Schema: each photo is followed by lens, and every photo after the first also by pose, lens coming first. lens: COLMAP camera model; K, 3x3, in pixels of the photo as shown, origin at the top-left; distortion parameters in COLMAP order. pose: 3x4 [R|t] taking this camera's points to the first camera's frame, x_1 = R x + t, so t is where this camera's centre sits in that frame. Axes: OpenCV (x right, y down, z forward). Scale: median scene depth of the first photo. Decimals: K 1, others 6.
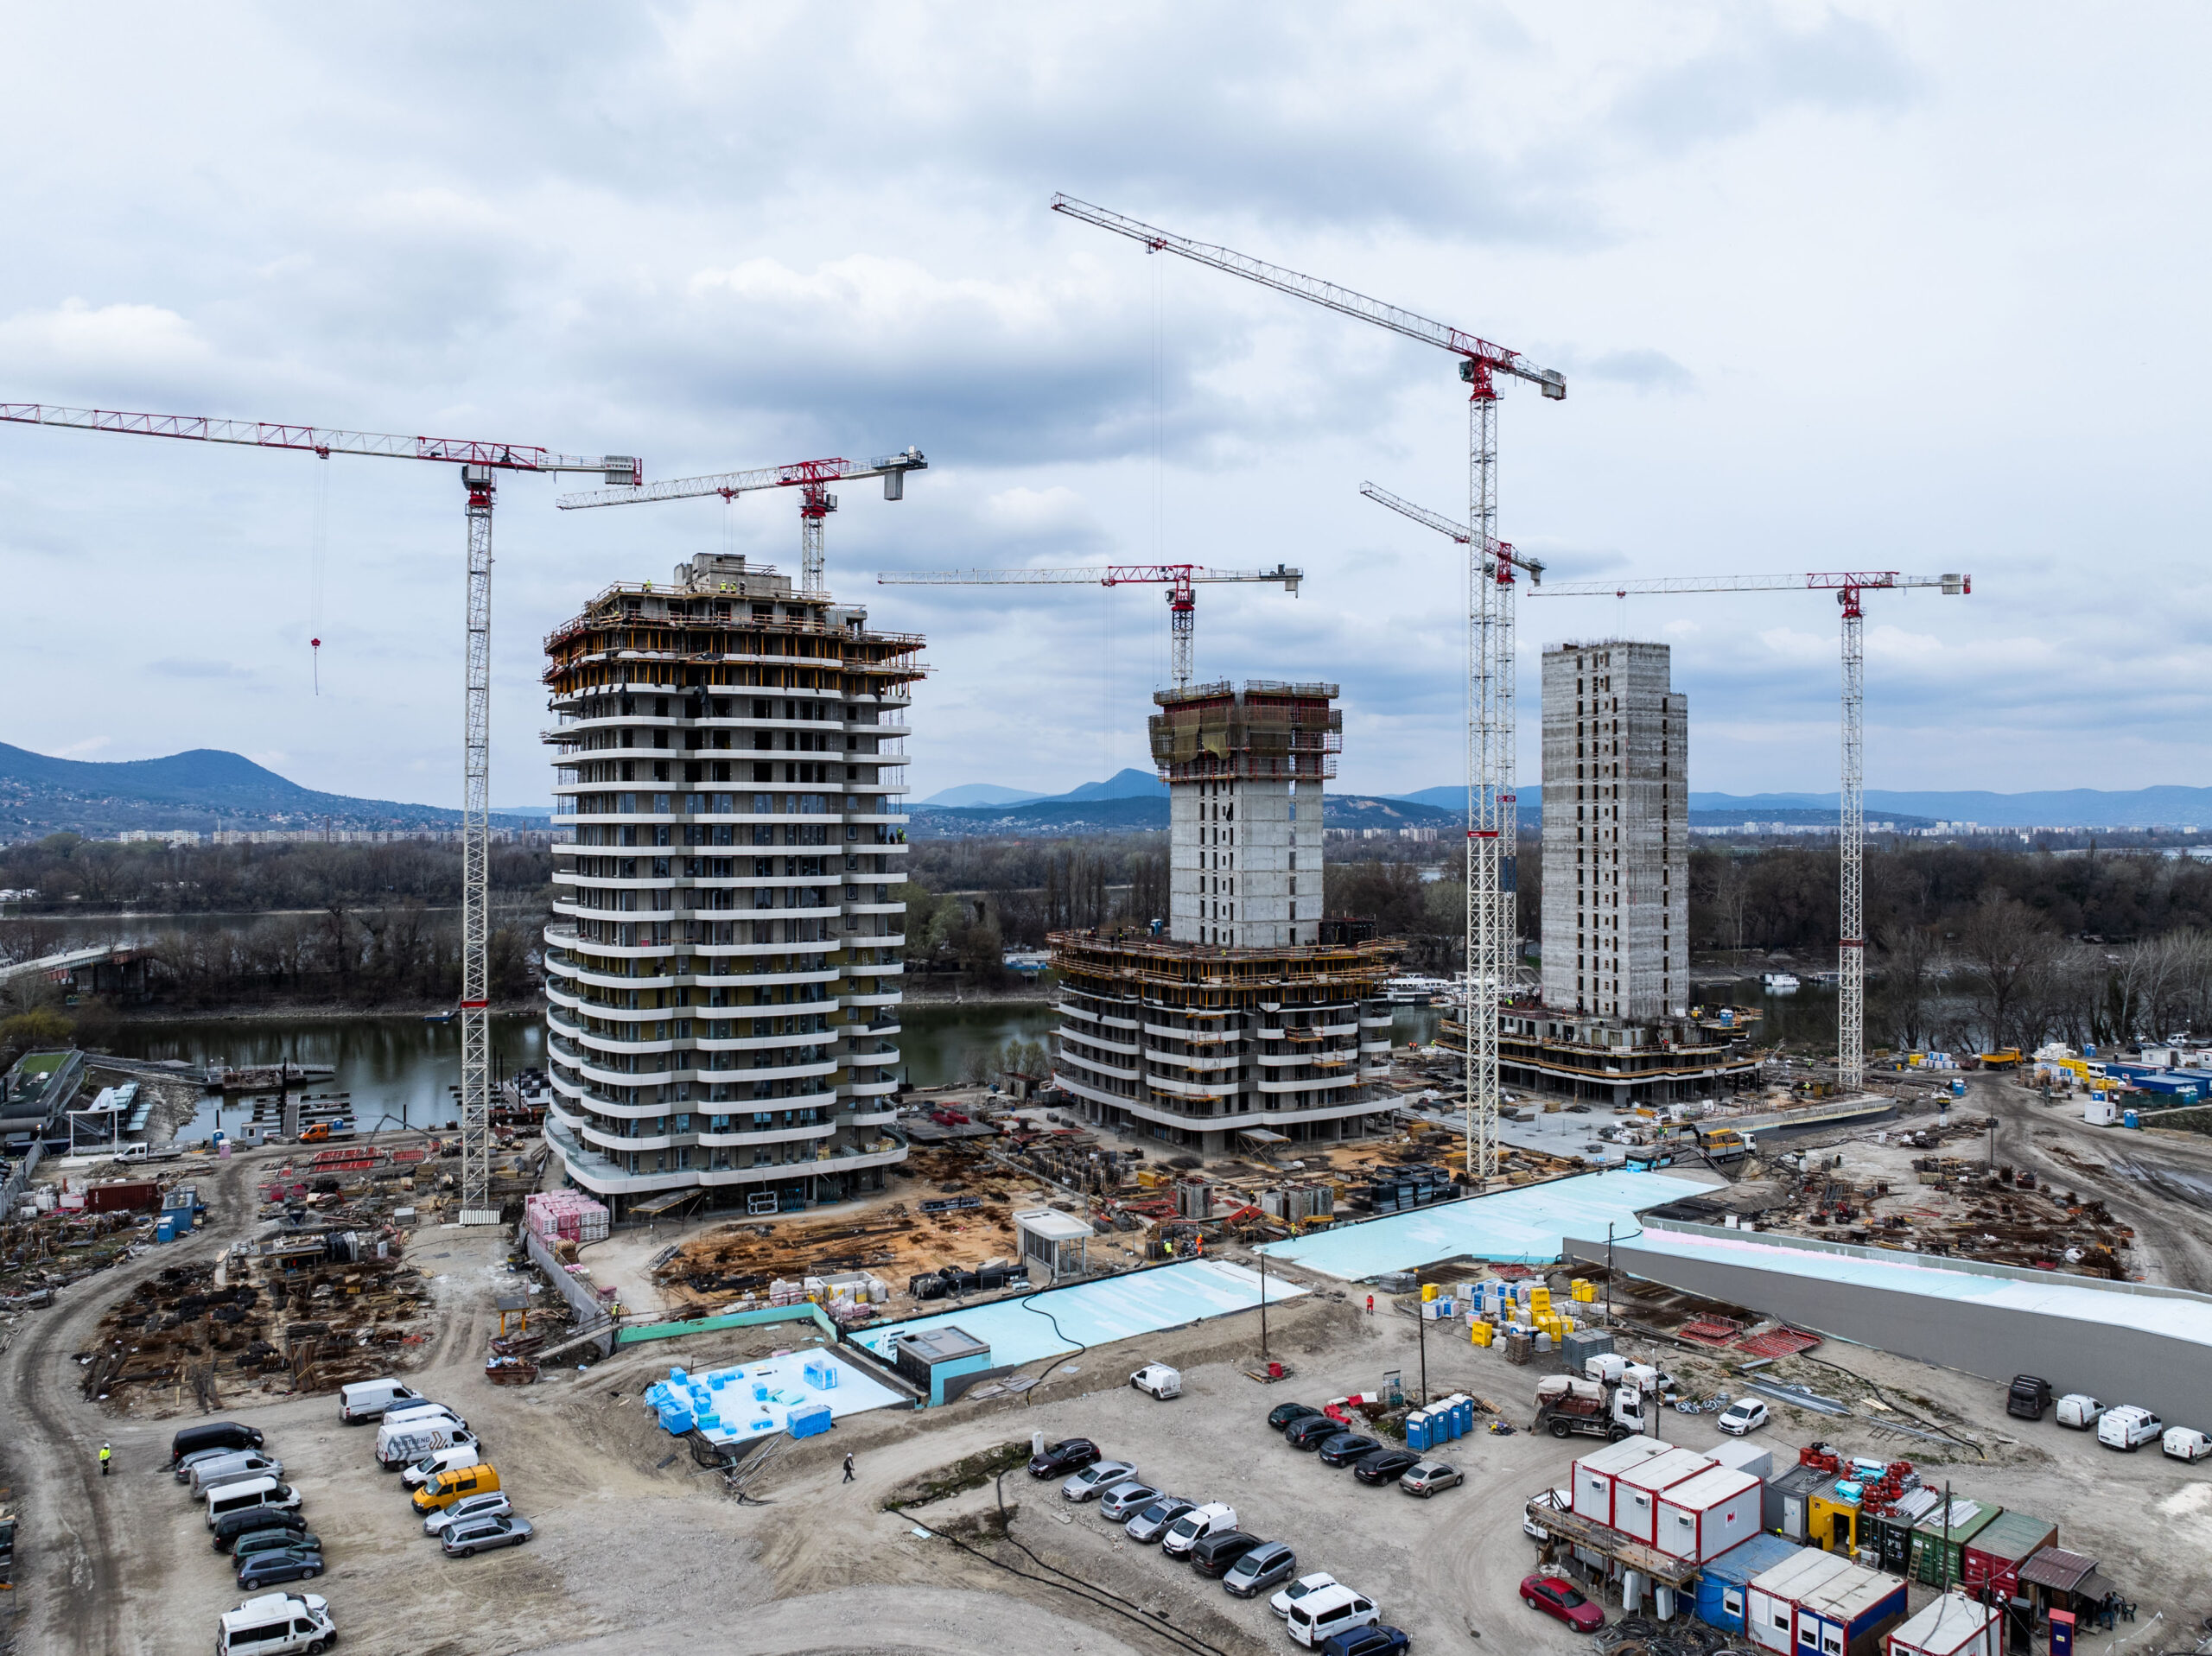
lens RADIAL K [[1553.1, 0, 1108.9], [0, 1553.1, 821.8], [0, 0, 1]] dist [-0.023834, -0.020506]
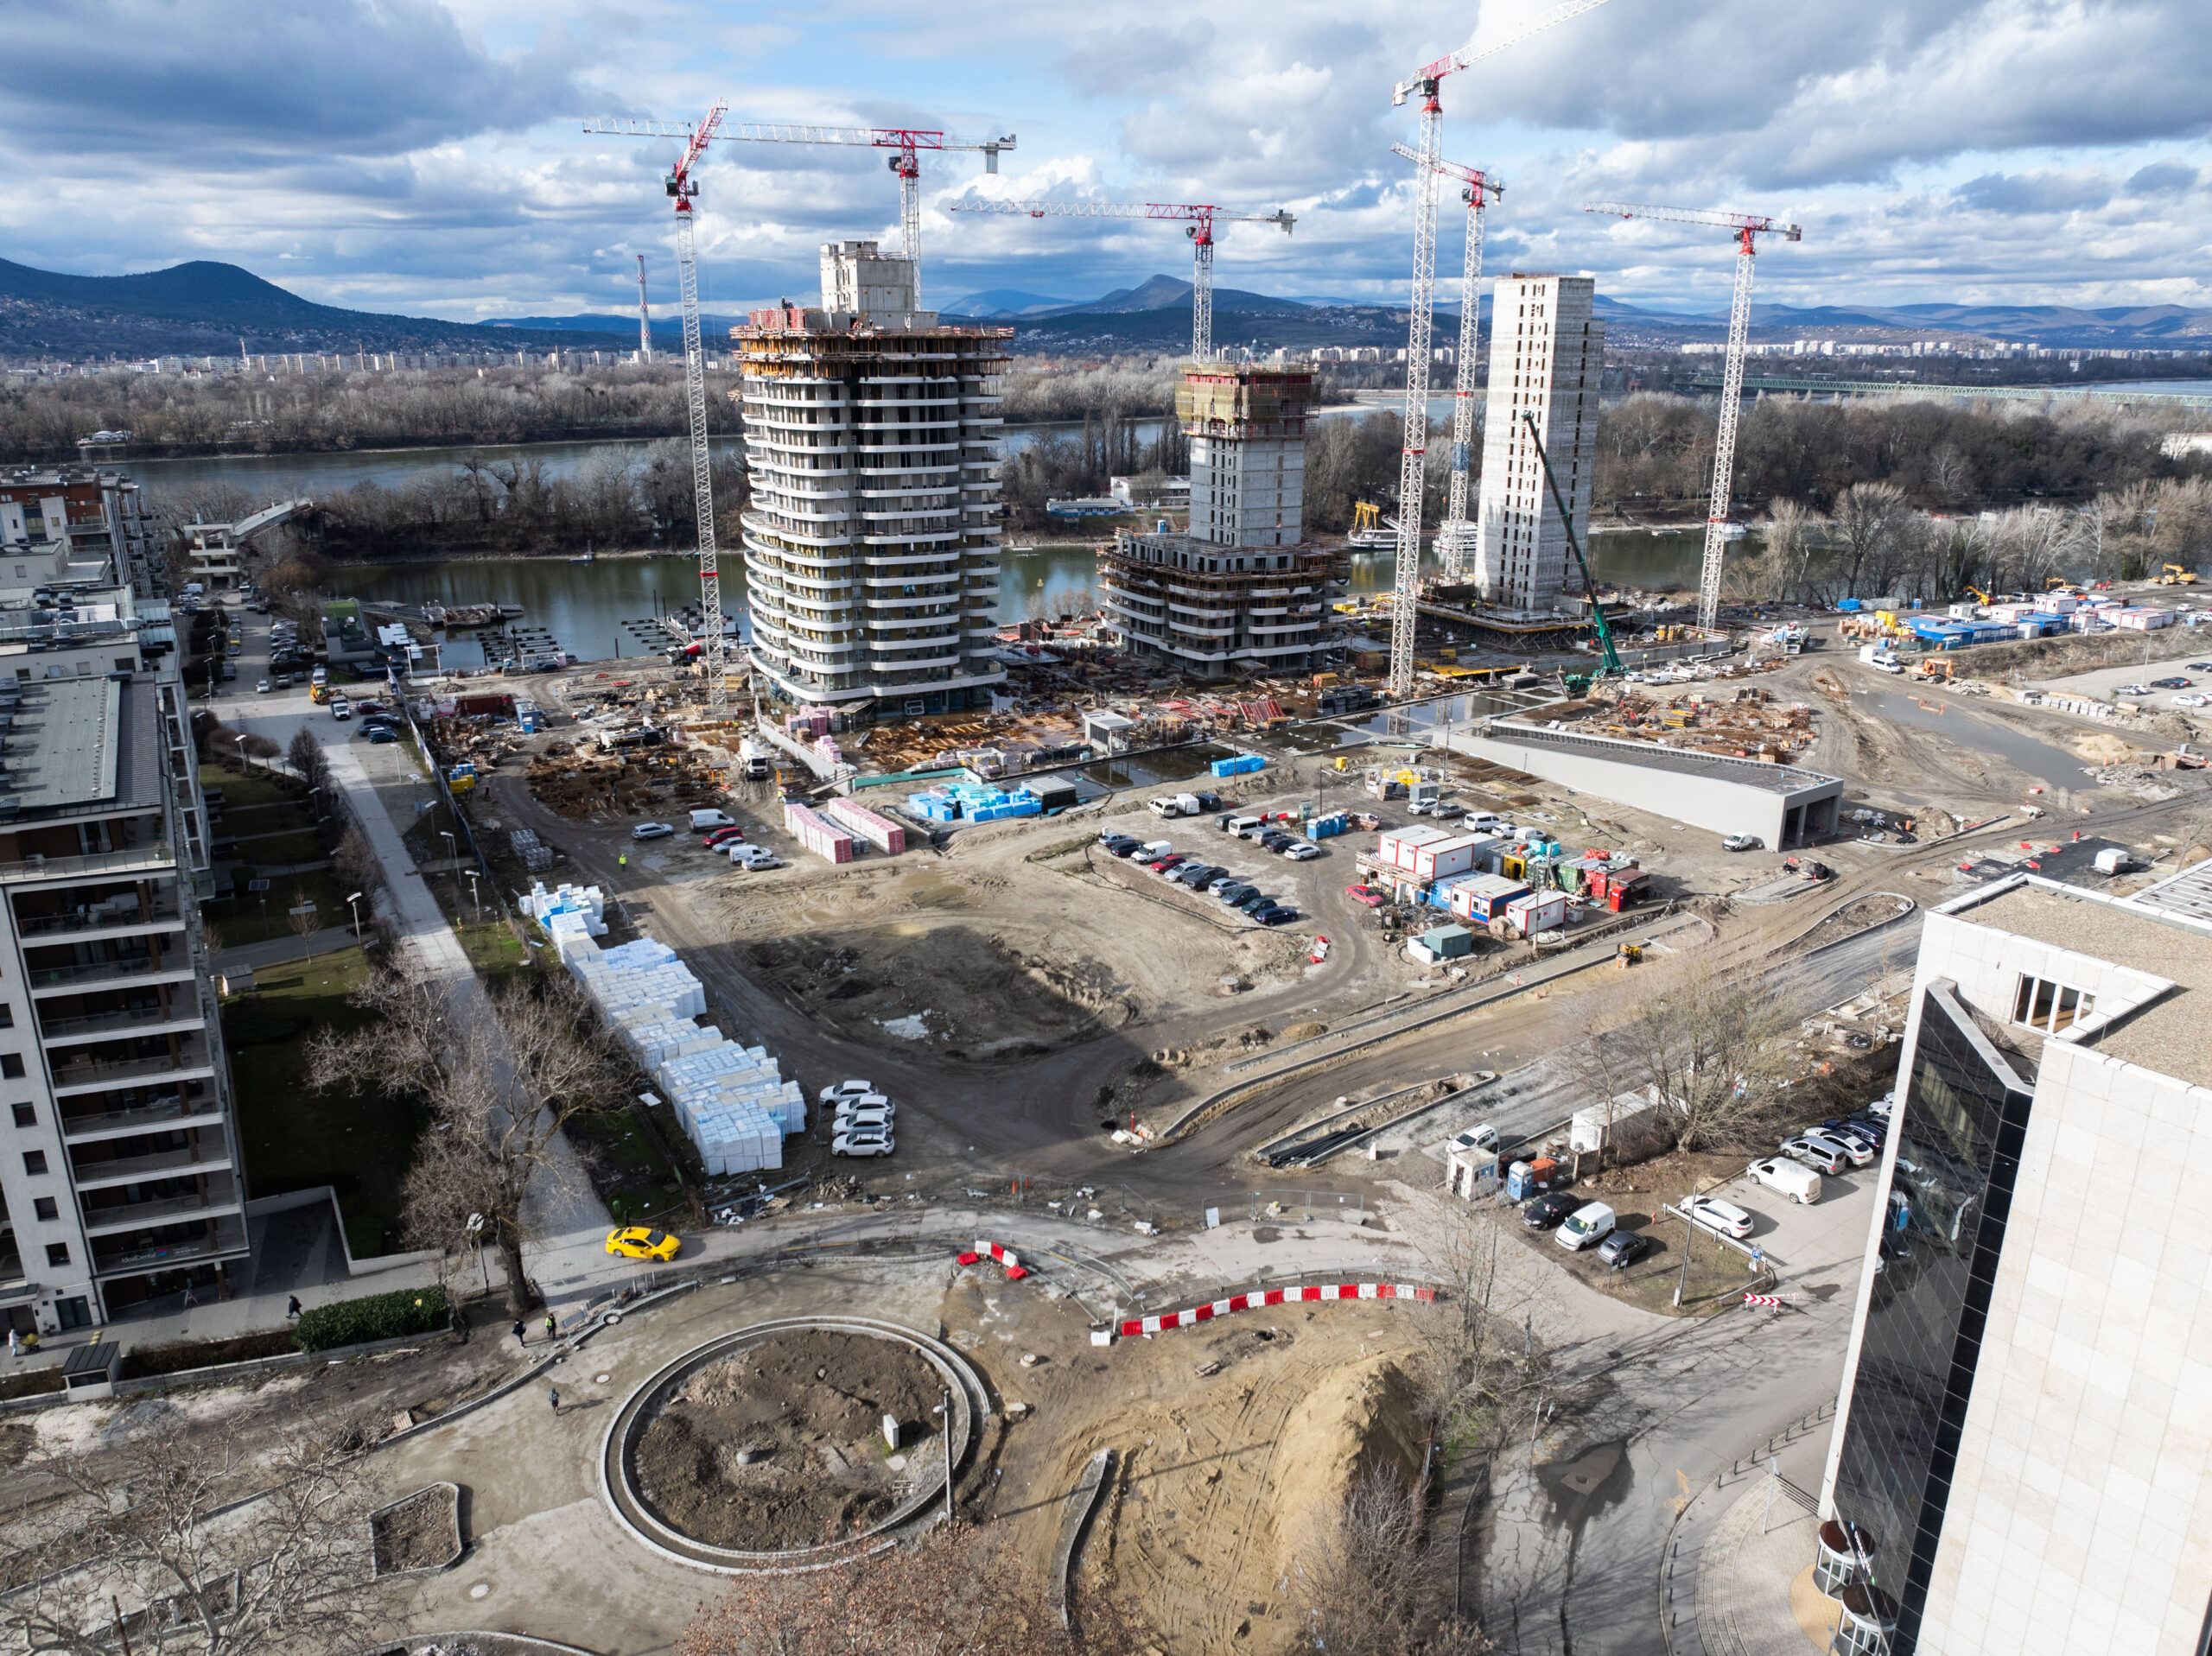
lens RADIAL K [[1549.3, 0, 1106.0], [0, 1549.3, 828.0], [0, 0, 1]] dist [-0.031277, 0.001936]
pose [[0.999803, 0.006888, -0.018634, -0.005886], [-0.000846, 0.951886, 0.306453, -0.090155], [0.019848, -0.306376, 0.951703, -0.402386]]
